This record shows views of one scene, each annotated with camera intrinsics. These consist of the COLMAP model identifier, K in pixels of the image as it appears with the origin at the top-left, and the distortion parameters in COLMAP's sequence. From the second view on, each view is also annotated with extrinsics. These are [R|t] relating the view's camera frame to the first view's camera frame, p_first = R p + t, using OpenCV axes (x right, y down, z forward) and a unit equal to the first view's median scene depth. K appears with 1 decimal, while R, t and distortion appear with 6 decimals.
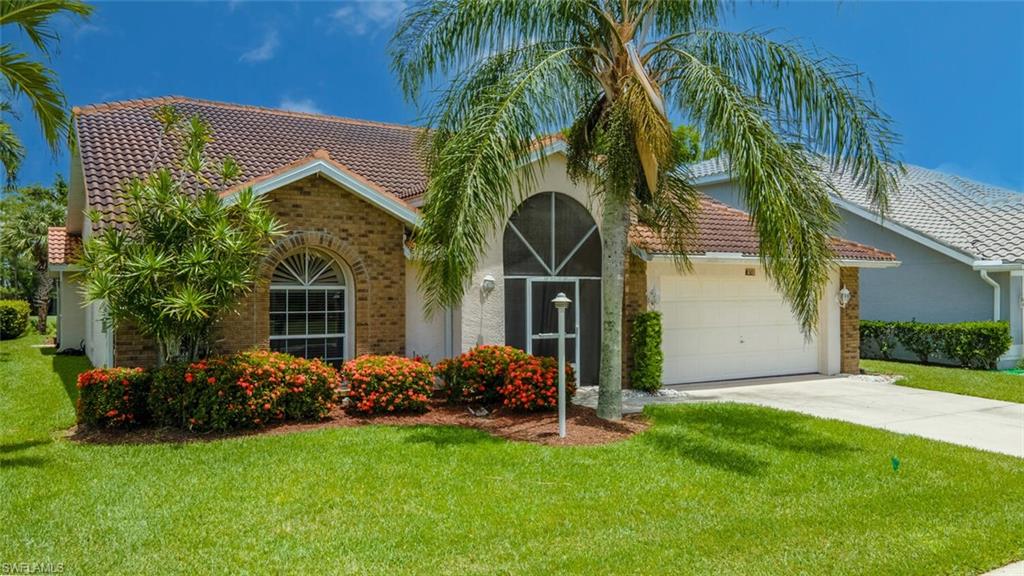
lens RADIAL K [[746.2, 0, 508.6], [0, 746.2, 289.9], [0, 0, 1]] dist [0.059304, 0.001293]
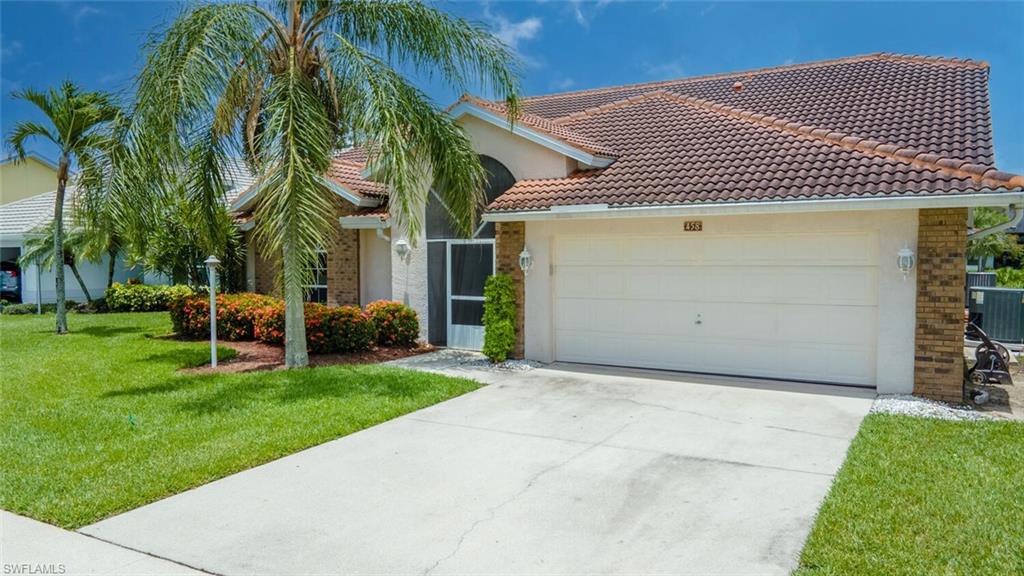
lens RADIAL K [[746.2, 0, 517.9], [0, 746.2, 285.9], [0, 0, 1]] dist [0.059304, 0.001293]
pose [[0.487879, 0.036777, -0.872136, 1.067980], [0.003901, 0.999010, 0.044310, 0.001035], [0.872902, -0.025020, 0.487253, 0.615853]]
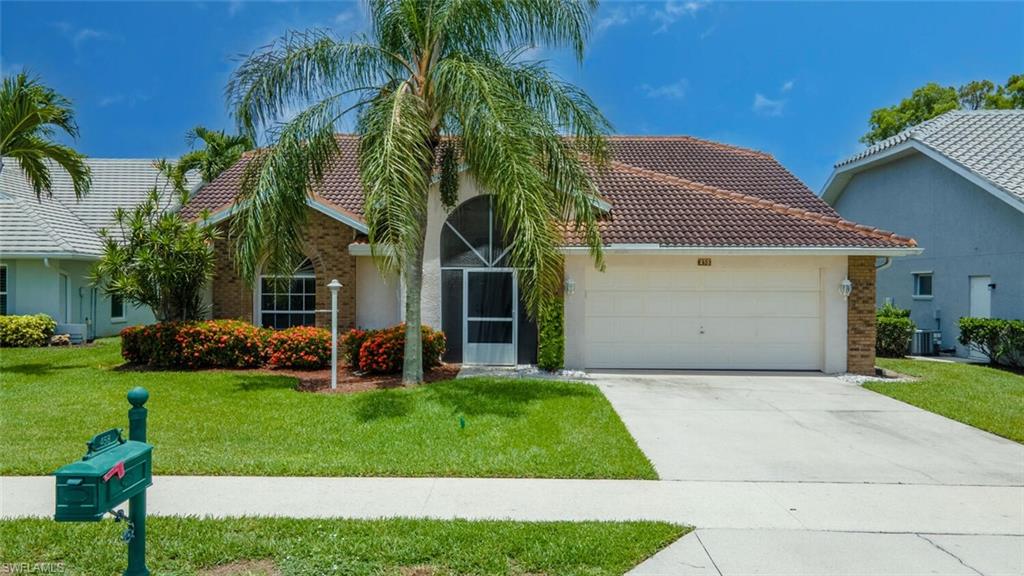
lens RADIAL K [[746.2, 0, 513.8], [0, 746.2, 289.3], [0, 0, 1]] dist [0.059304, 0.001293]
pose [[0.859945, 0.010023, -0.510288, 0.750864], [-0.005575, 0.999932, 0.010246, 0.004117], [0.510356, -0.005966, 0.859943, 0.023164]]
